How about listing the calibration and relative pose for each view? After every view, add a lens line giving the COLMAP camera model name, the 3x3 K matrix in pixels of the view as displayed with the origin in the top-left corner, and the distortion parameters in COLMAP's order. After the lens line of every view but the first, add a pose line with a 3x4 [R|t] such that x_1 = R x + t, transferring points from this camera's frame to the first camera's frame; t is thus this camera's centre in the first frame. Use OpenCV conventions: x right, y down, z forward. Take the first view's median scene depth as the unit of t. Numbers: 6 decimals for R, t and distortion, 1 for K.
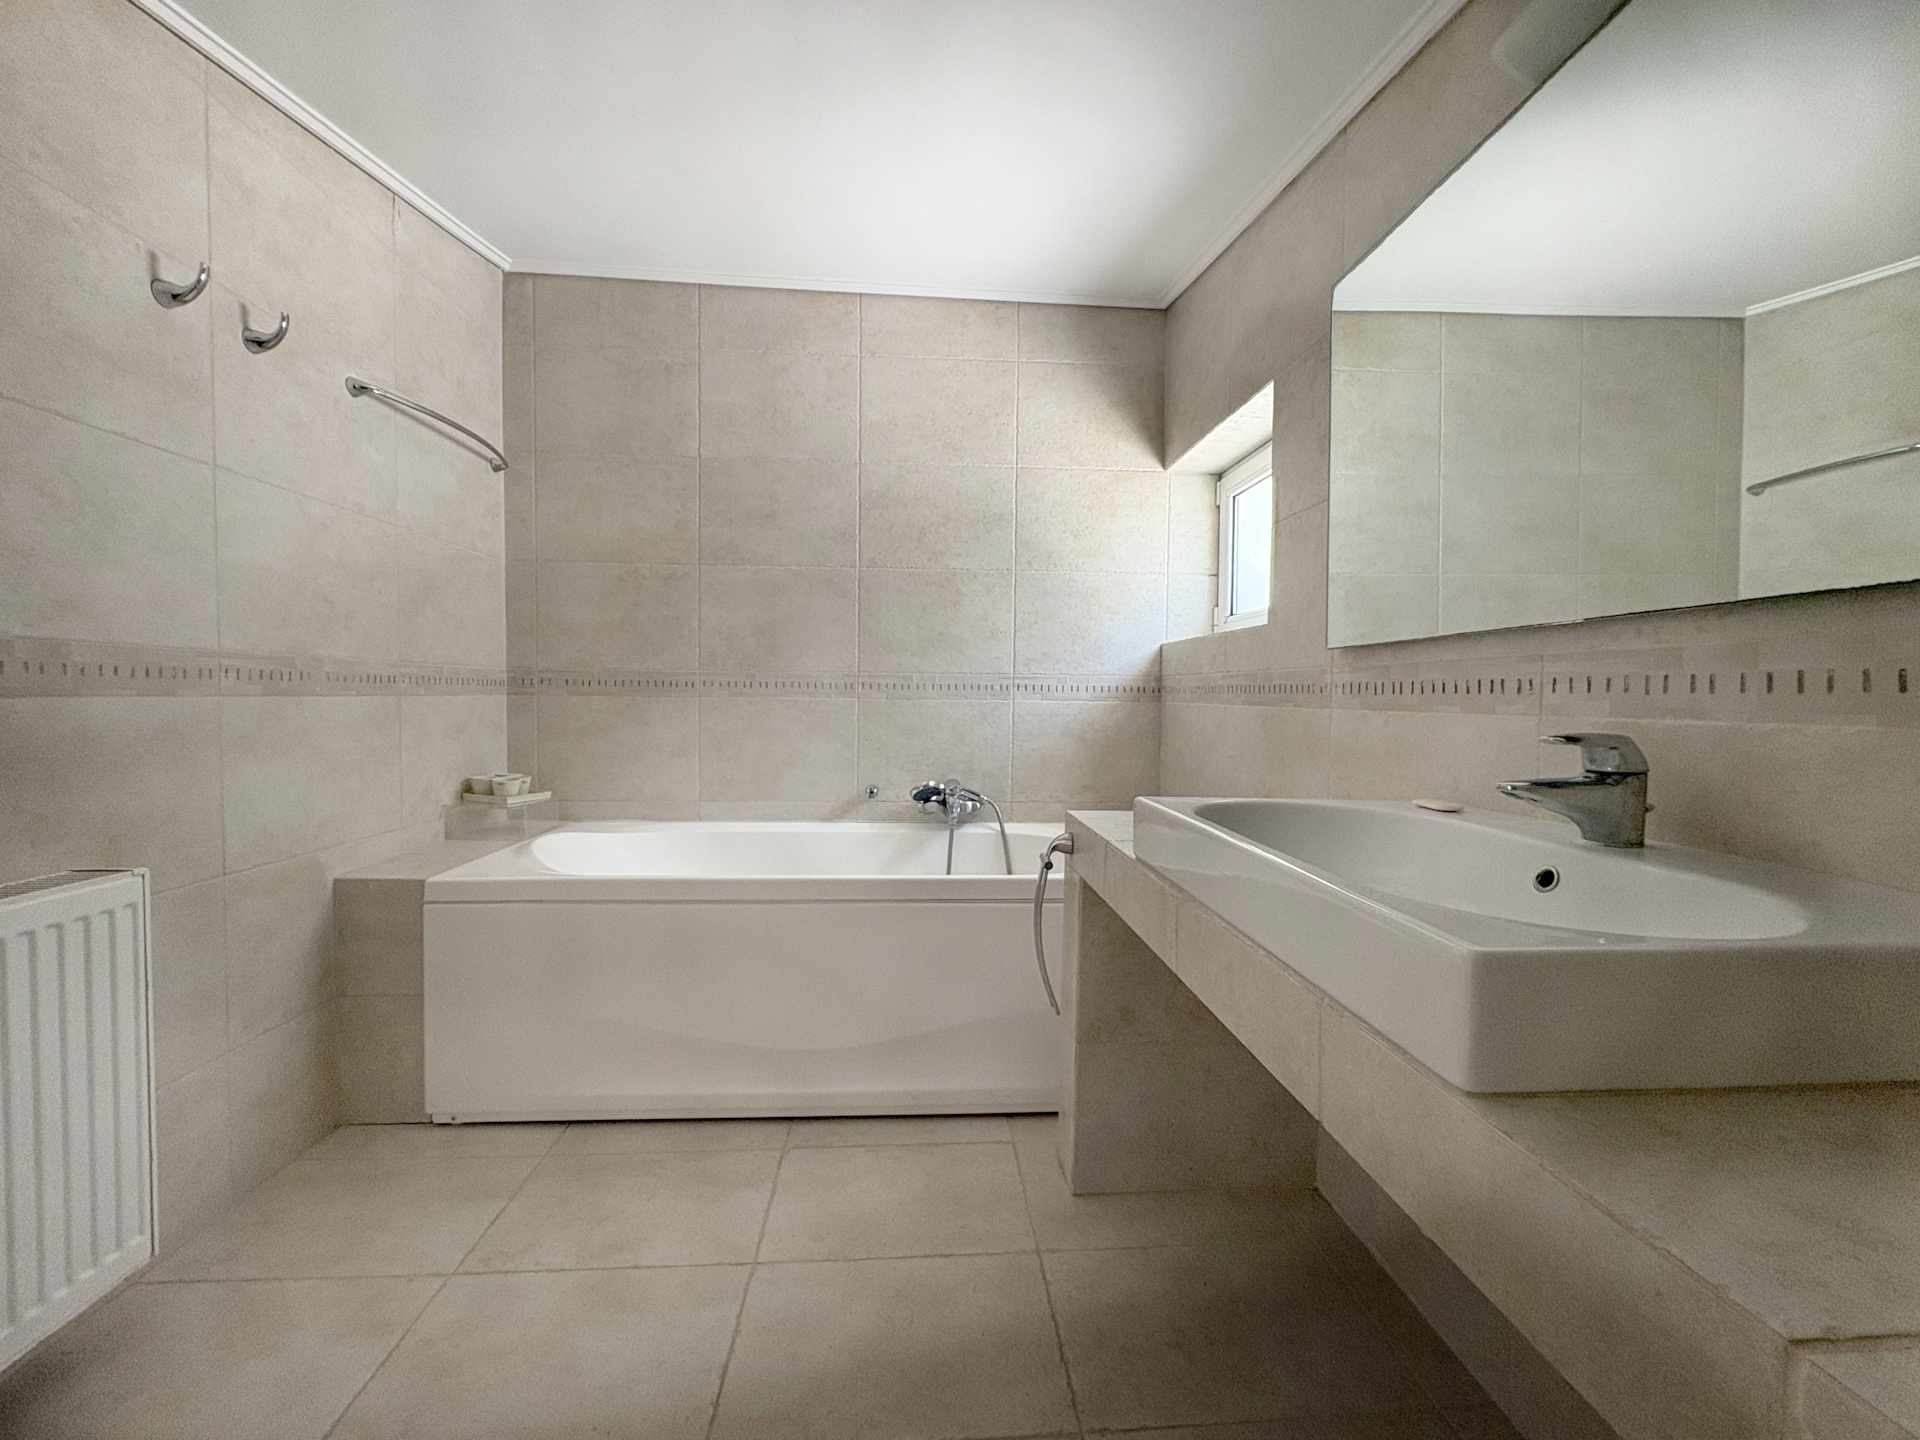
lens RADIAL K [[766.0, 0, 954.4], [0, 766.0, 729.0], [0, 0, 1]] dist [-0.000121, 0.000221]
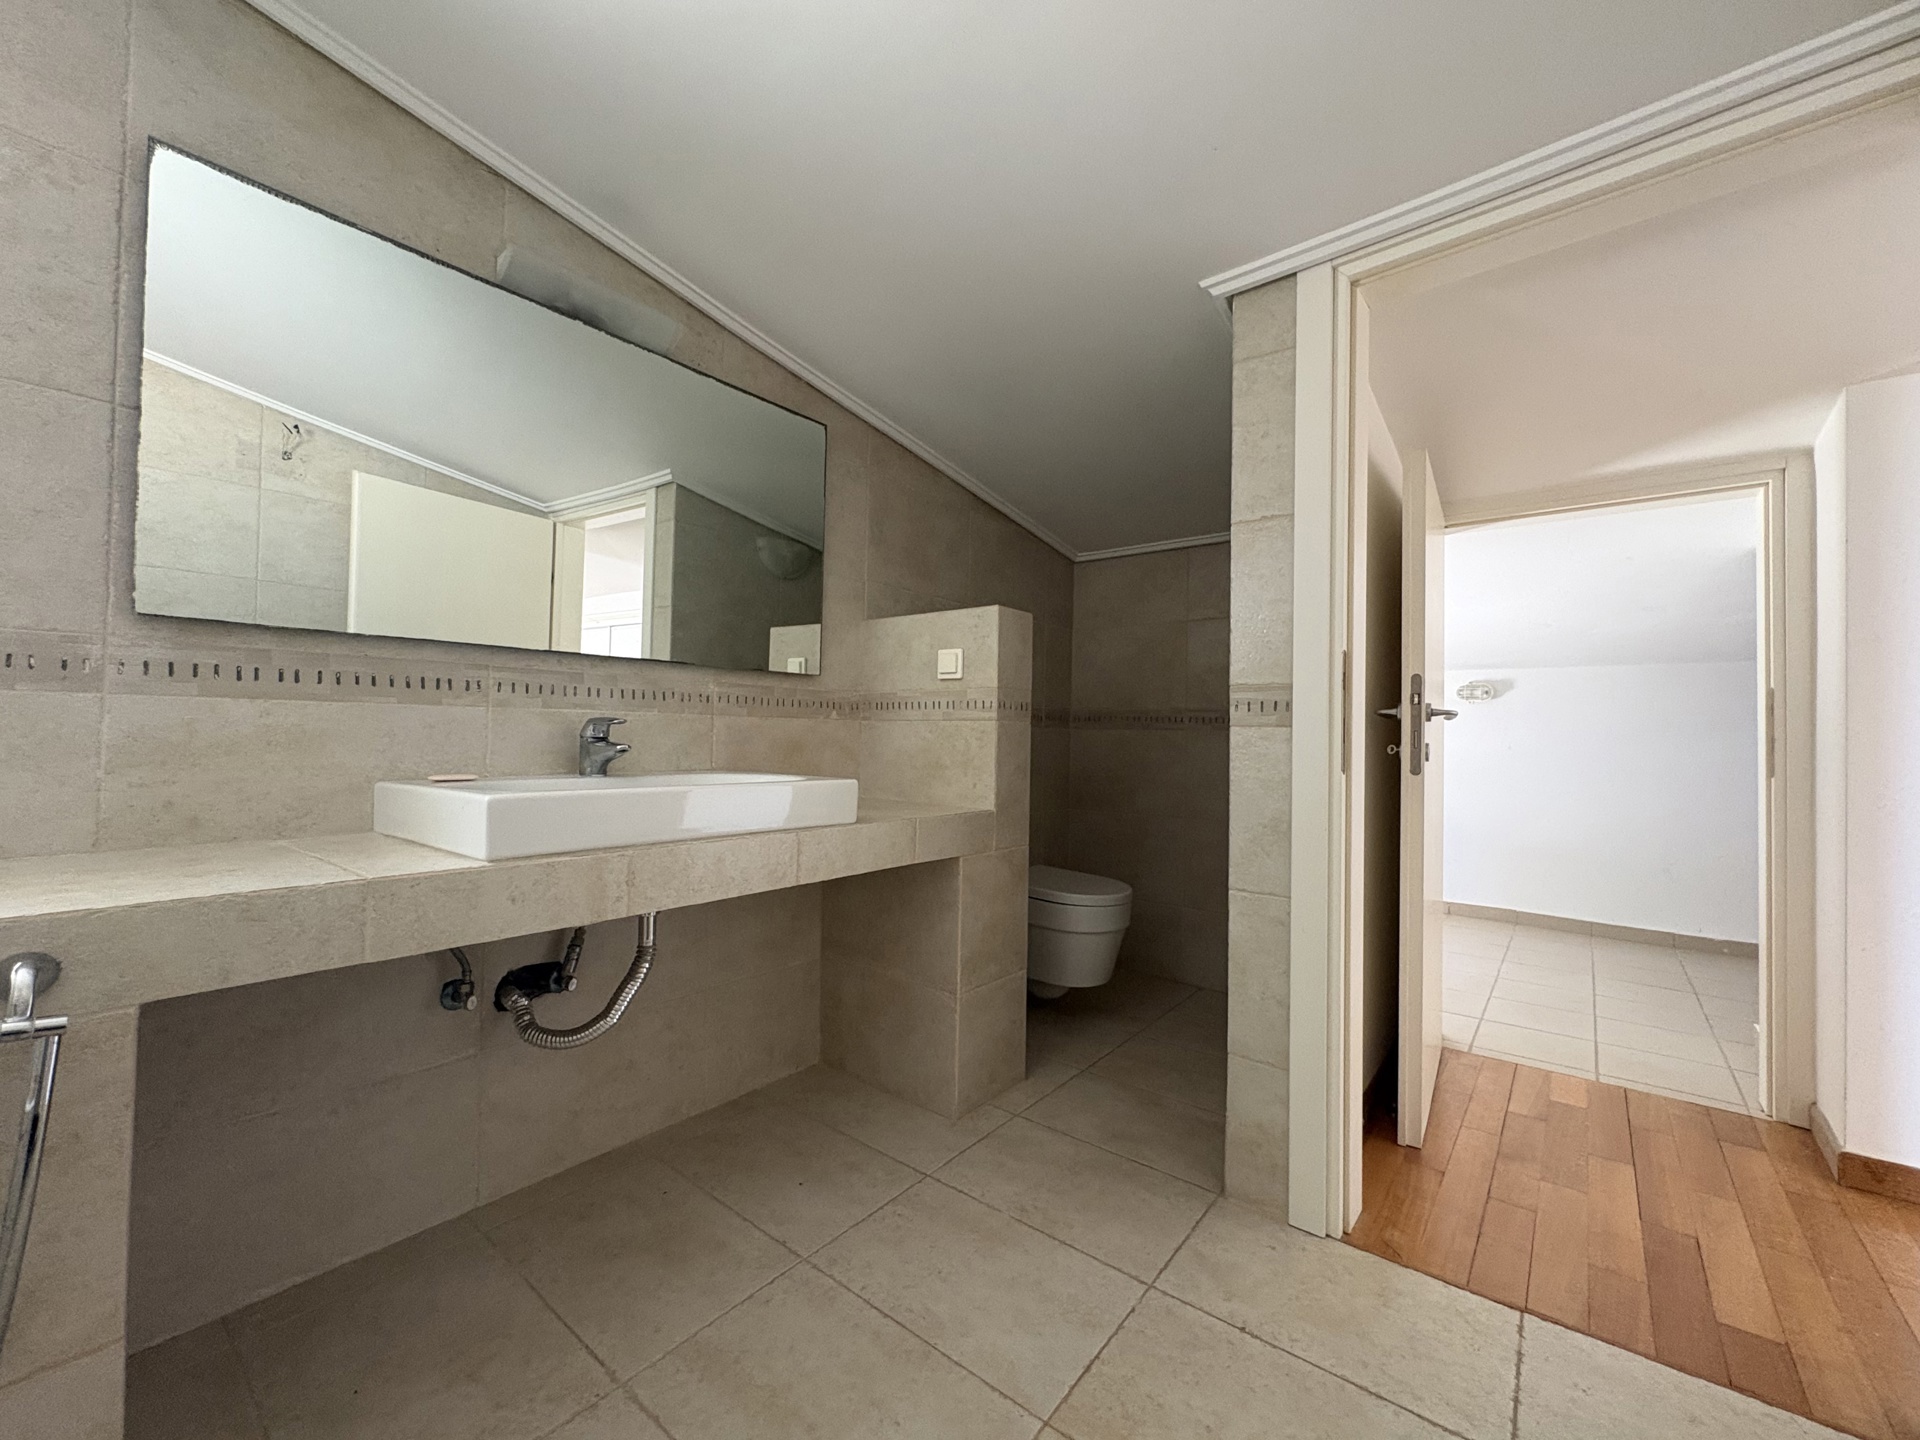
lens RADIAL K [[766.0, 0, 955.0], [0, 766.0, 710.6], [0, 0, 1]] dist [-0.000121, 0.000221]
pose [[-0.735380, -0.022338, 0.677287, -0.808282], [-0.011438, 0.999723, 0.020554, -0.046029], [-0.677559, 0.007368, -0.735432, 1.343109]]
